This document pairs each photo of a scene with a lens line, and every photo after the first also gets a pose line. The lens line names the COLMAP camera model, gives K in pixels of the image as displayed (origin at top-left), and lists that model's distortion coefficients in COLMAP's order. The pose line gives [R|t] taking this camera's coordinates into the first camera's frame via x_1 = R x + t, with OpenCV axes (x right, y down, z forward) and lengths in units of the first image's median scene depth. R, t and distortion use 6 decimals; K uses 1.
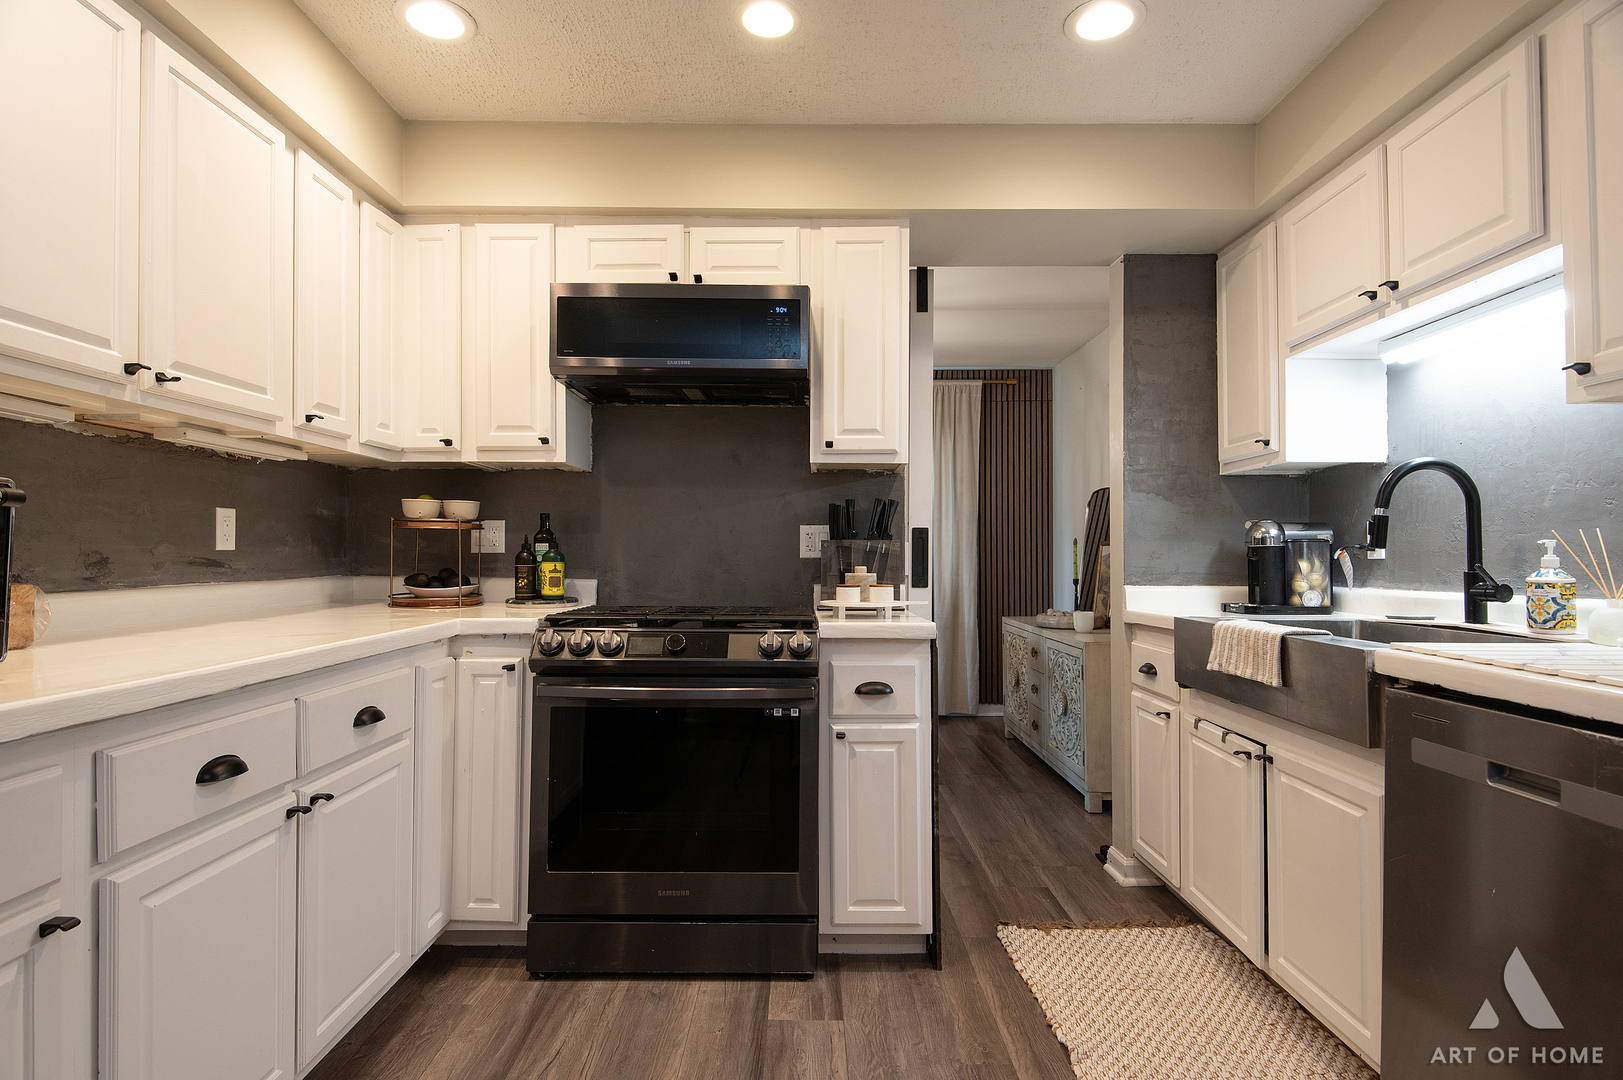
lens RADIAL K [[825.1, 0, 810.1], [0, 825.1, 545.5], [0, 0, 1]] dist [0.031841, -0.030871]
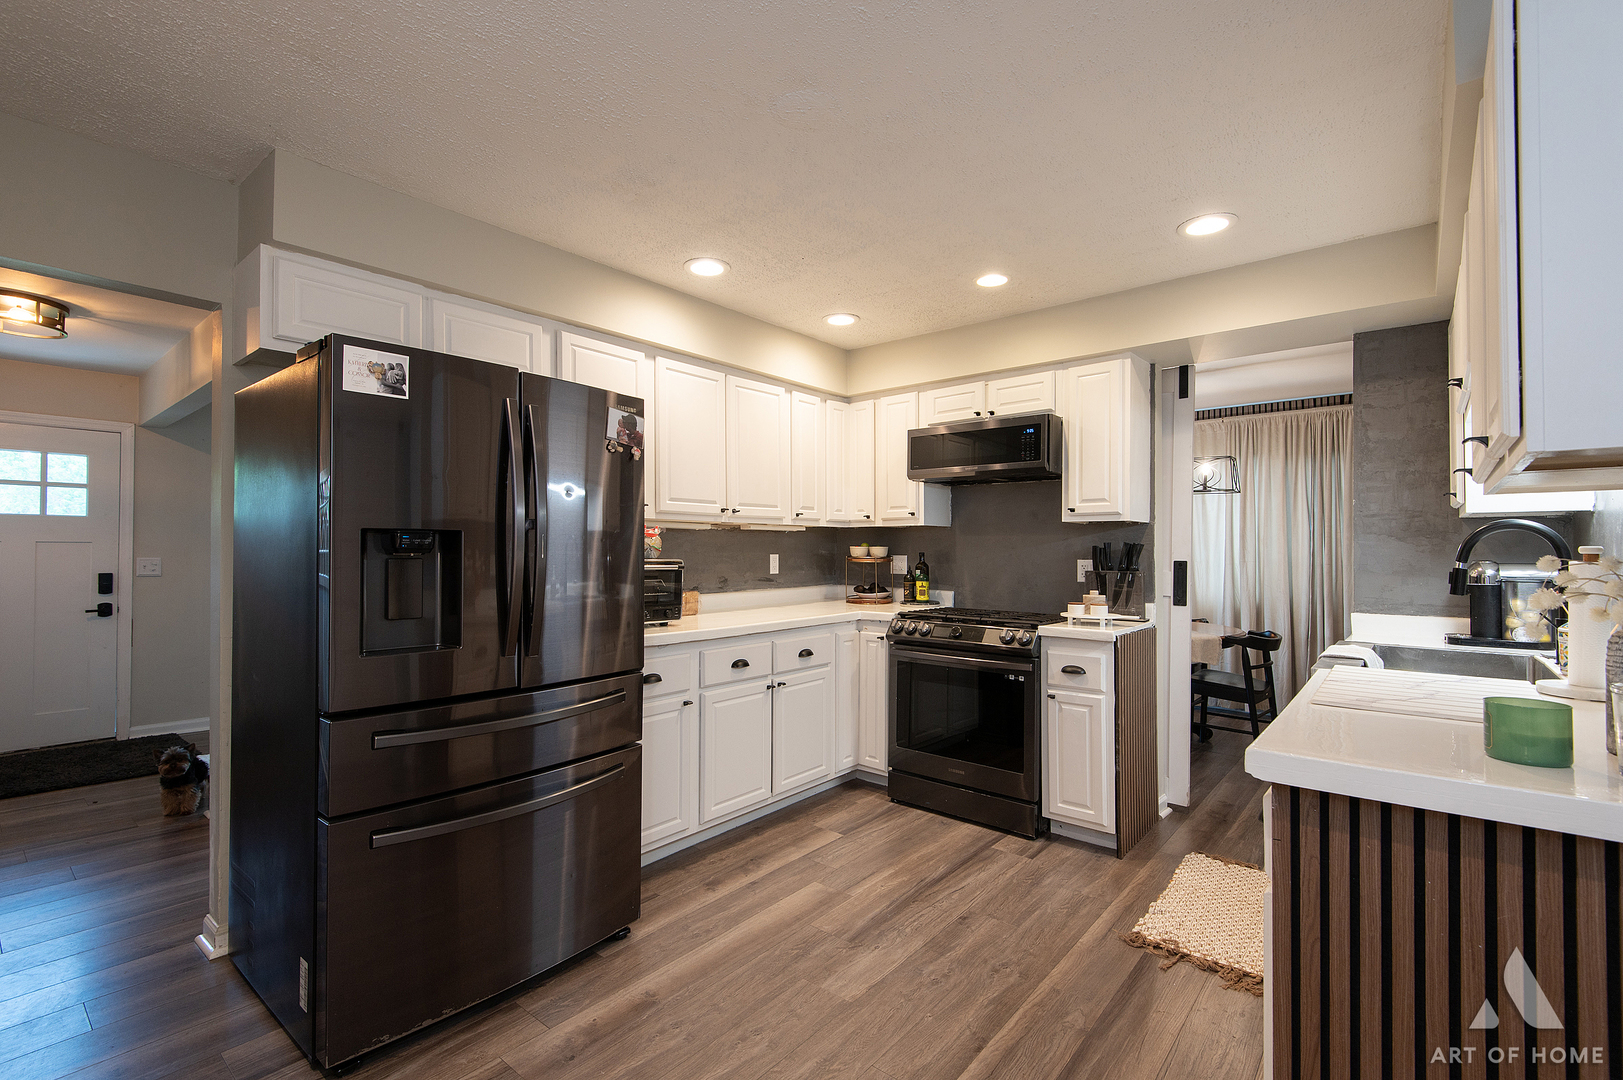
lens RADIAL K [[733.0, 0, 803.7], [0, 733.0, 542.1], [0, 0, 1]] dist [0.034613, -0.019415]
pose [[0.762155, -0.007025, -0.647357, 0.595891], [0.007255, 0.999971, -0.002310, -0.071788], [0.647354, -0.002936, 0.762183, -0.409198]]
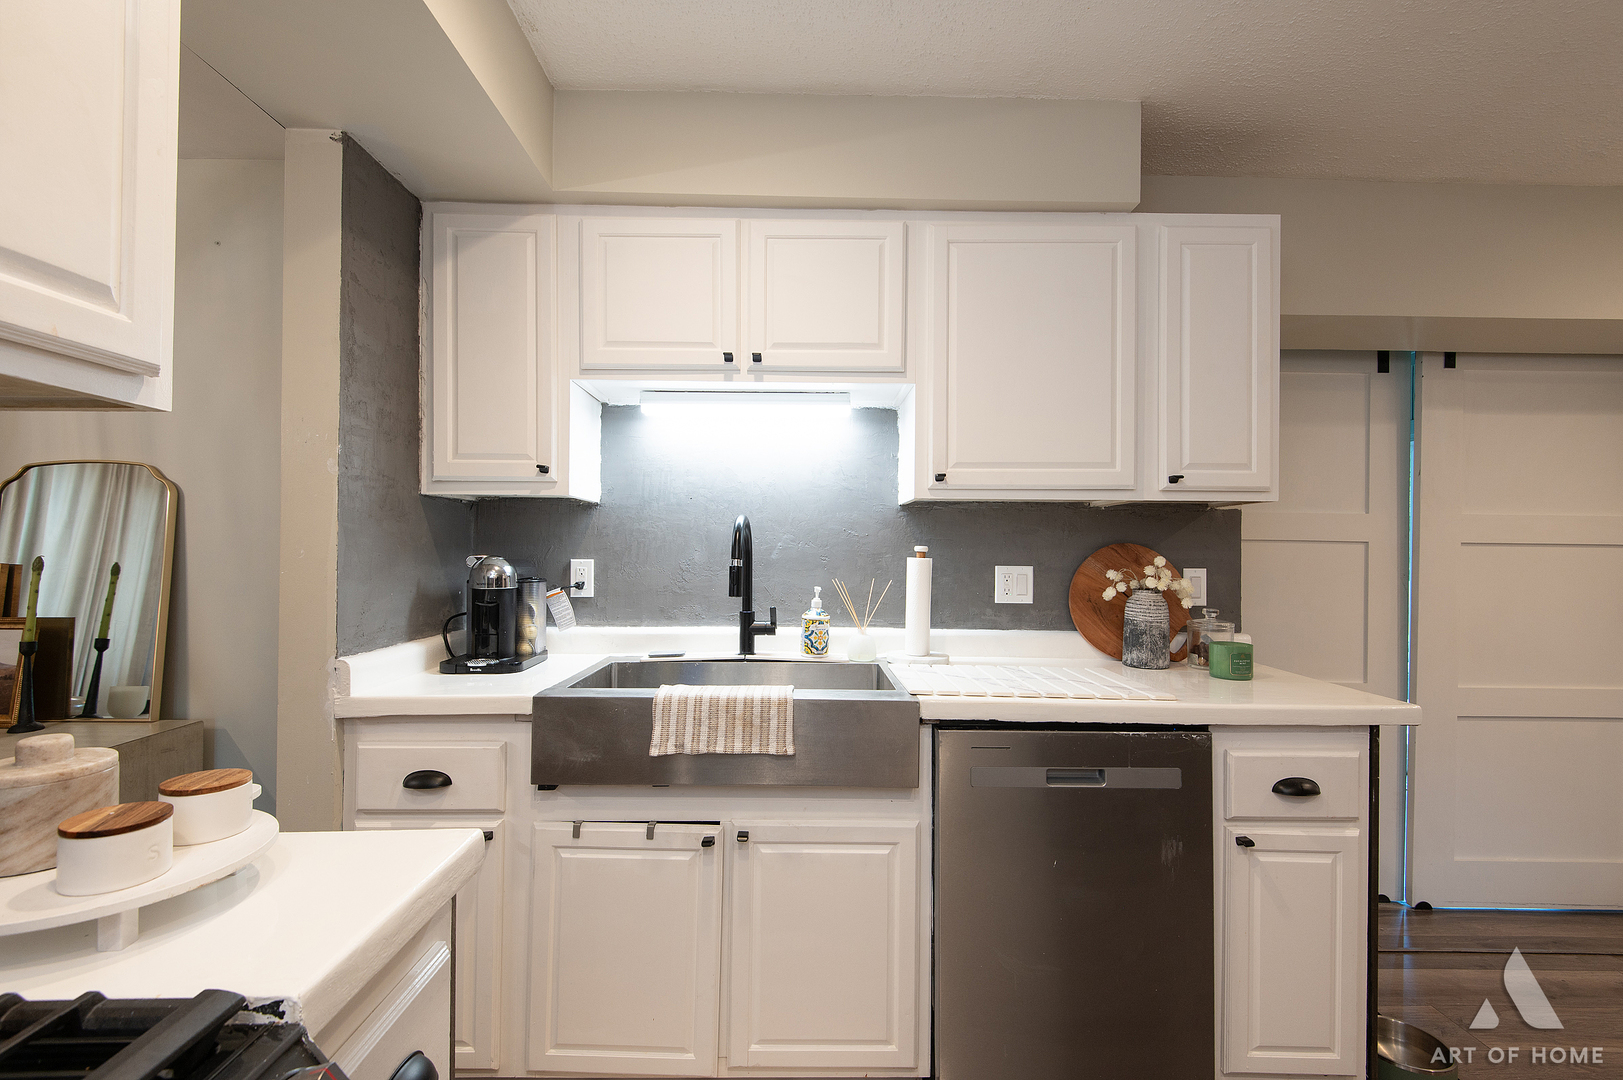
lens RADIAL K [[733.0, 0, 803.7], [0, 733.0, 542.1], [0, 0, 1]] dist [0.034613, -0.019415]
pose [[-0.005796, 0.008385, 0.999948, -0.234955], [-0.024304, 0.999668, -0.008523, -0.055214], [-0.999688, -0.024352, -0.005590, 0.829522]]
